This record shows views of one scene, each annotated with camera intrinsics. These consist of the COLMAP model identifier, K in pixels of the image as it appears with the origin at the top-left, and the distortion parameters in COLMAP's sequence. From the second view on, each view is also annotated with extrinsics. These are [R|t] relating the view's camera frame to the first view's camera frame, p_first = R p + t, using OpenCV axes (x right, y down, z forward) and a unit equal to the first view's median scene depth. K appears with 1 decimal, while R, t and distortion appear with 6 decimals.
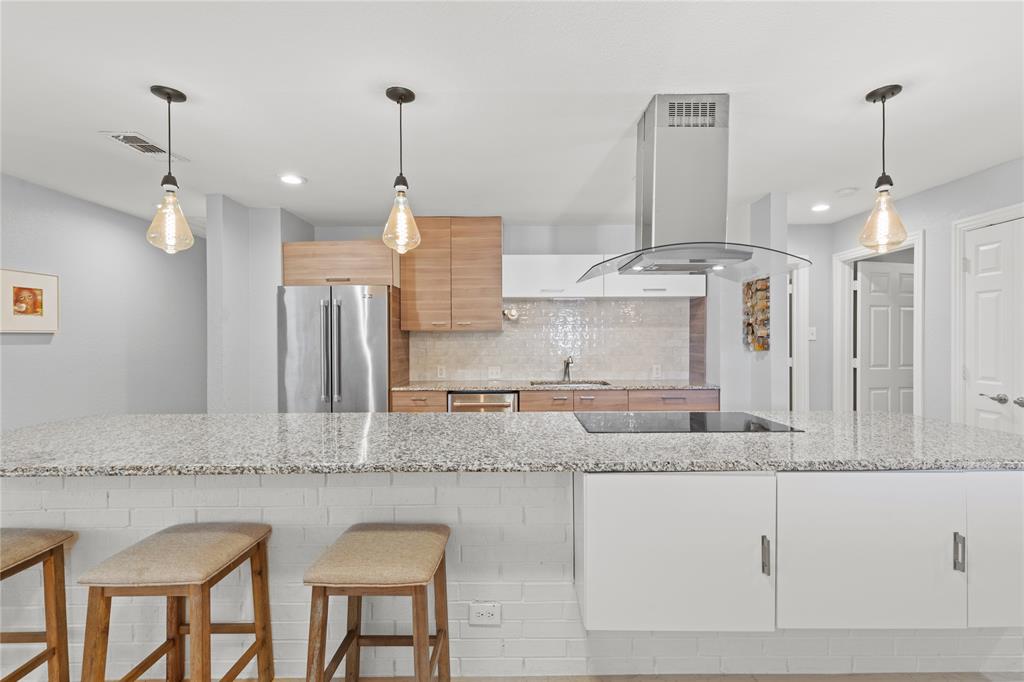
lens RADIAL K [[459.9, 0, 518.8], [0, 459.9, 342.3], [0, 0, 1]] dist [0.009282, -0.002599]
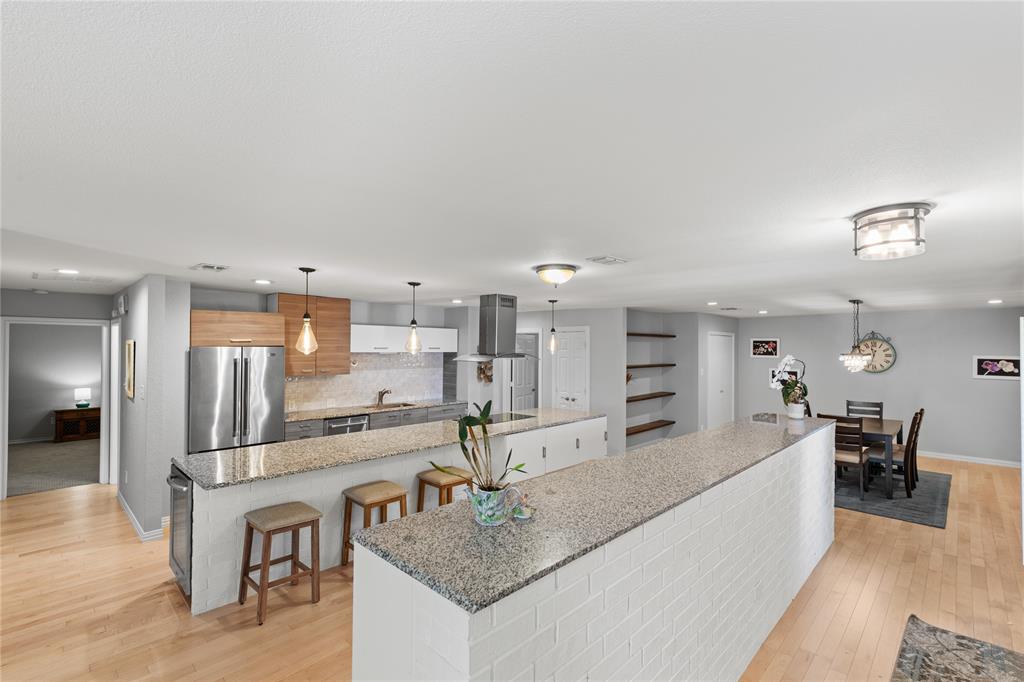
lens RADIAL K [[459.9, 0, 519.9], [0, 459.9, 341.9], [0, 0, 1]] dist [0.009282, -0.002599]
pose [[0.698306, 0.018946, 0.715549, -0.733975], [-0.003500, 0.999728, -0.023055, -0.100764], [-0.715791, 0.013594, 0.698182, -0.455071]]
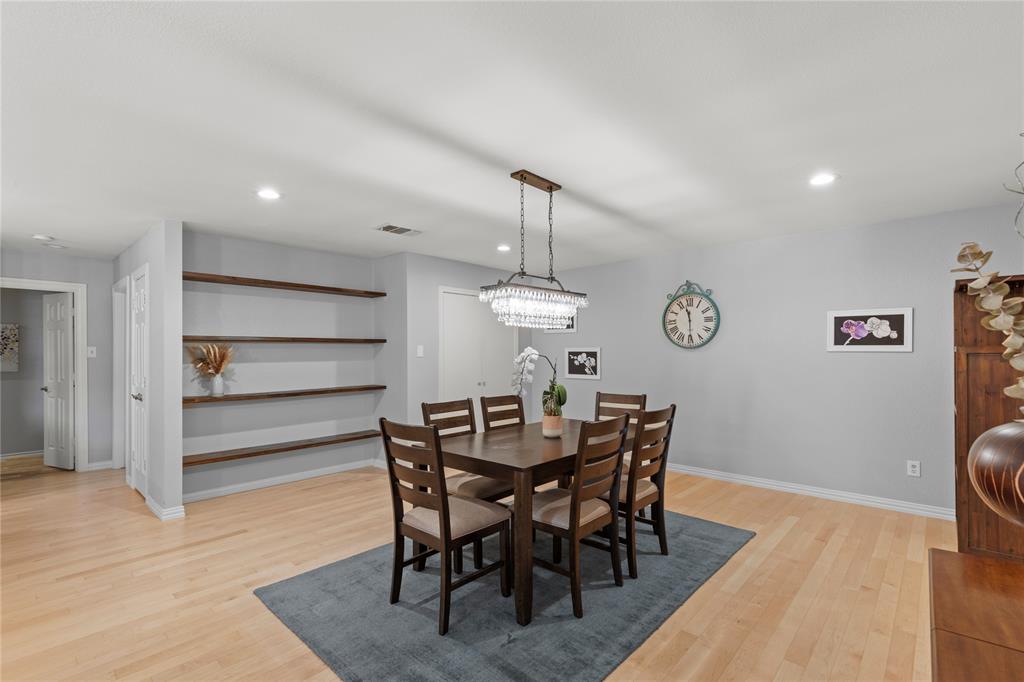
lens RADIAL K [[459.9, 0, 517.3], [0, 459.9, 354.7], [0, 0, 1]] dist [0.009282, -0.002599]
pose [[0.682871, 0.000508, 0.730538, 0.555169], [0.005355, 0.999969, -0.005701, 0.000622], [-0.730519, 0.007805, 0.682848, -0.650700]]
